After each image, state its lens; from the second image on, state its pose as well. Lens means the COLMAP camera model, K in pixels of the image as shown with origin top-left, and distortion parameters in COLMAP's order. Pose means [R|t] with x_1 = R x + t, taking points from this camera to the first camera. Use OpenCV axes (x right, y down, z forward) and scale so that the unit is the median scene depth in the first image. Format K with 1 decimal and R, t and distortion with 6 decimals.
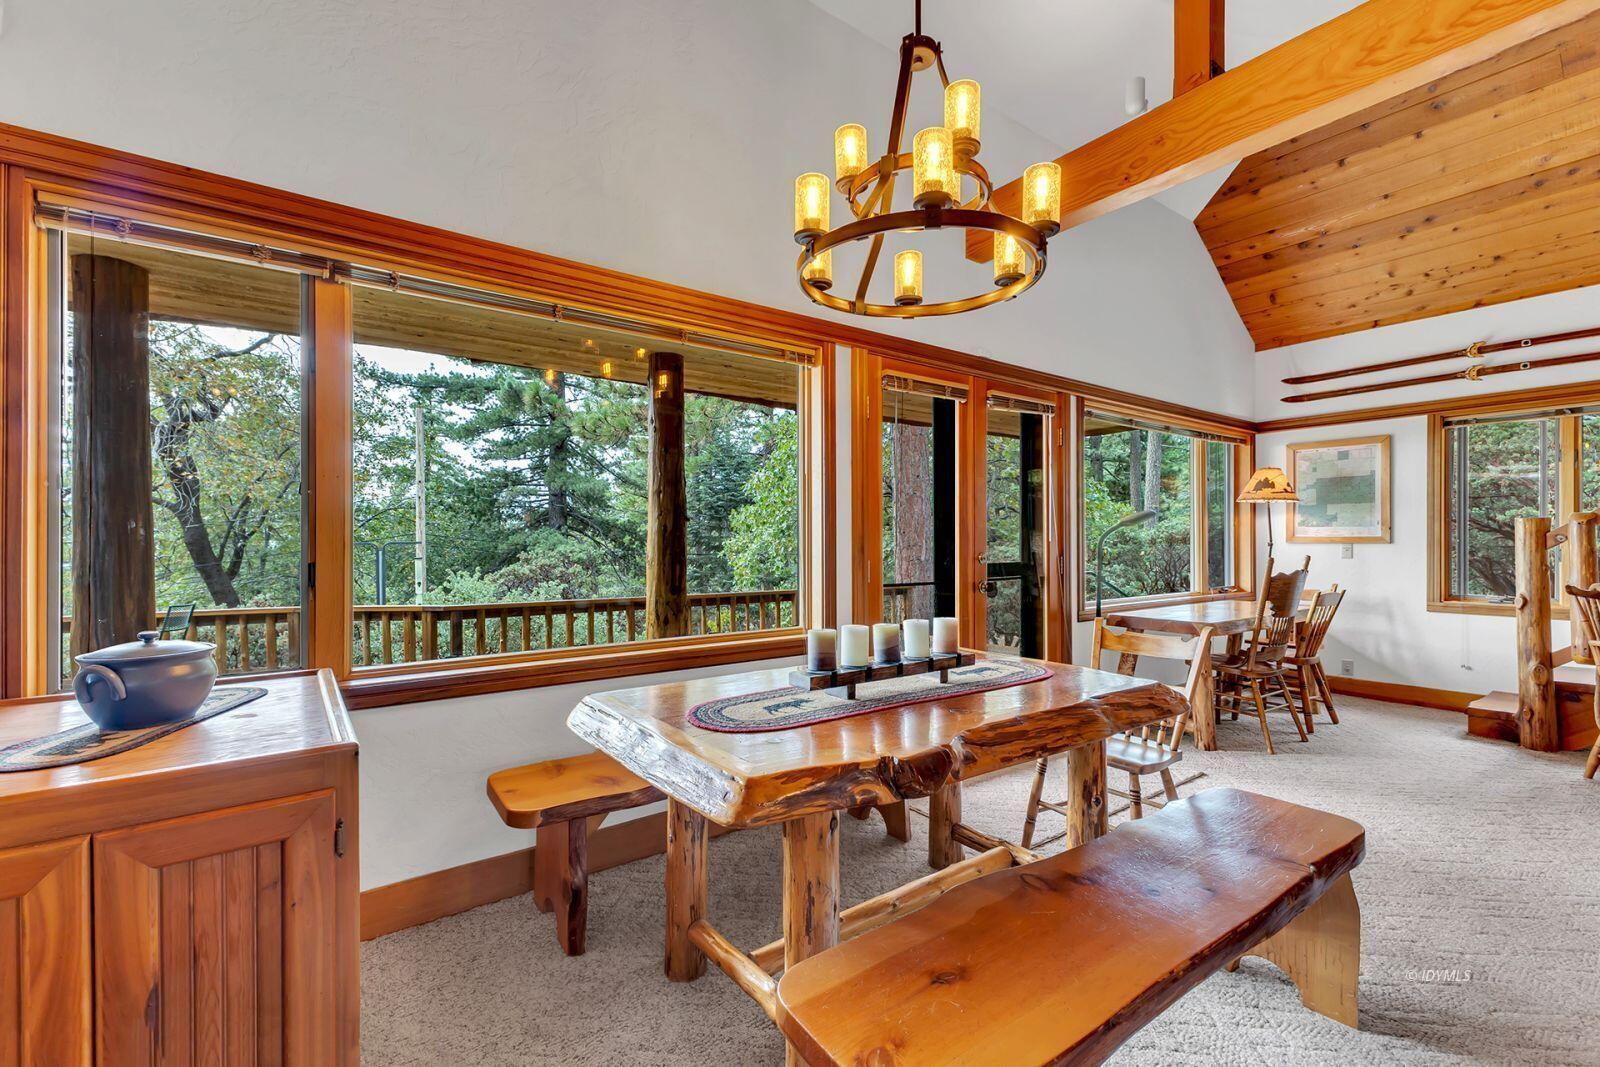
lens RADIAL K [[674.5, 0, 794.4], [0, 674.5, 539.6], [0, 0, 1]] dist [0.001403, -0.005131]
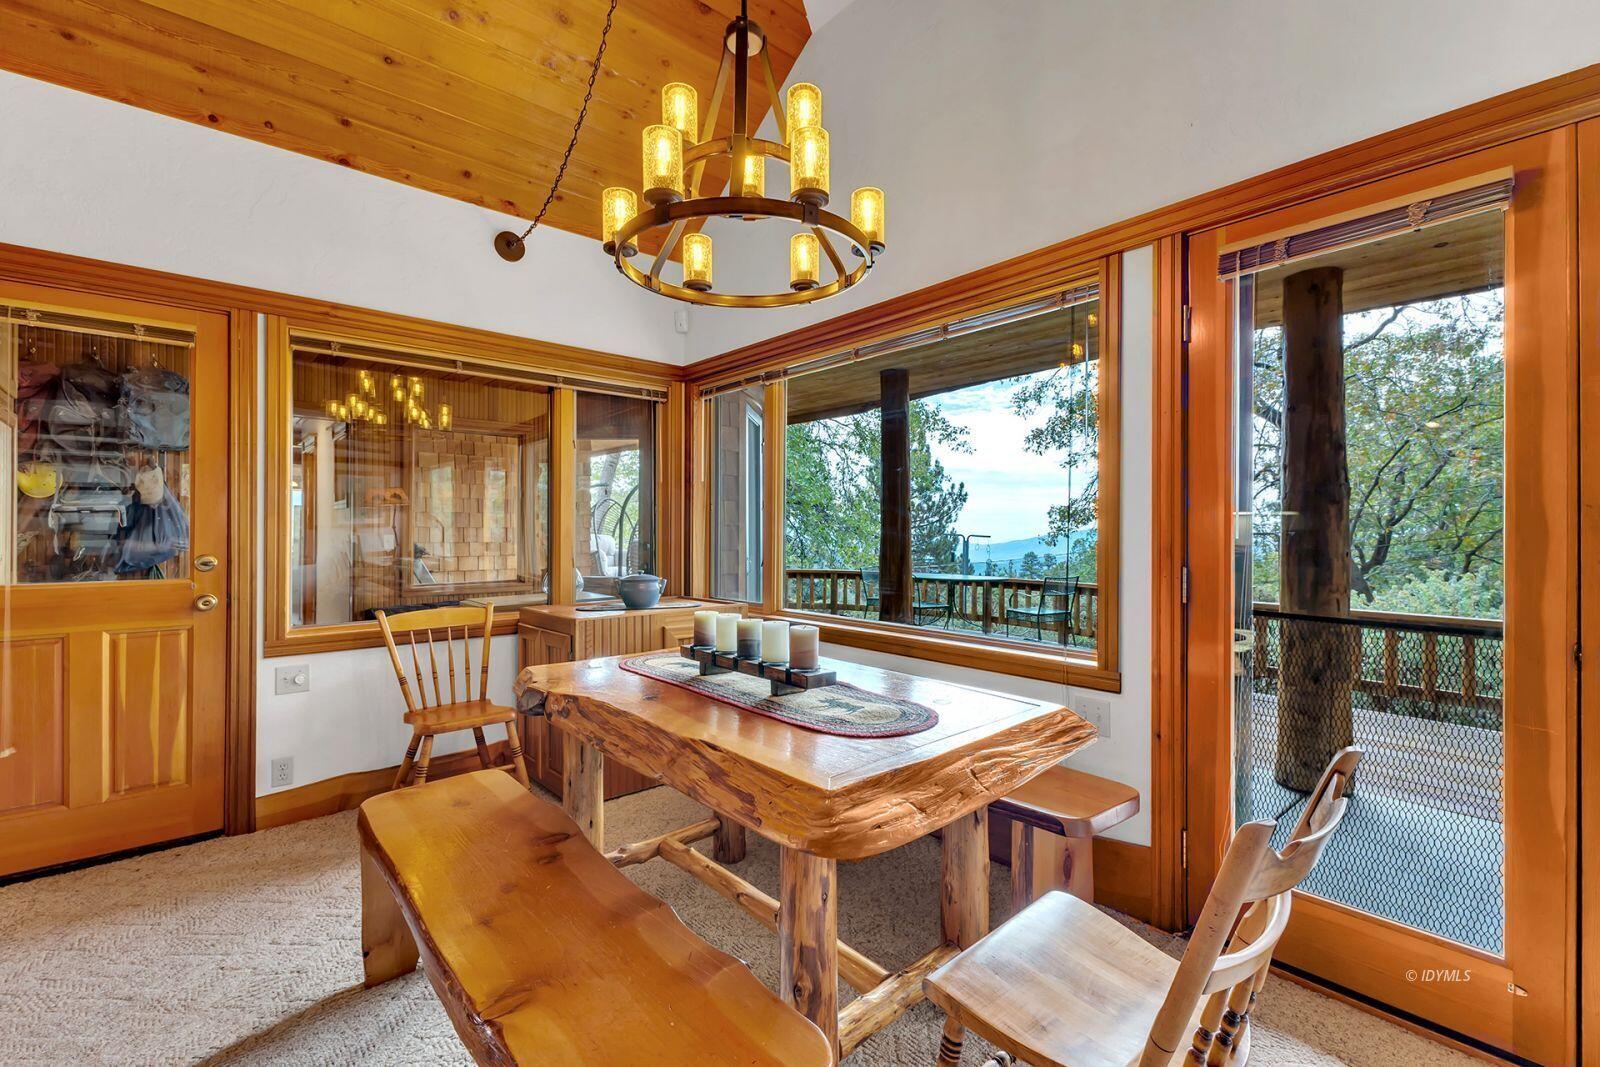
lens RADIAL K [[704.2, 0, 804.9], [0, 704.2, 534.3], [0, 0, 1]] dist [0.001104, -0.000459]
pose [[0.100186, 0.003303, -0.994963, 0.945391], [0.002410, 0.999991, 0.003563, -0.011830], [0.994966, -0.002755, 0.100177, 0.767526]]
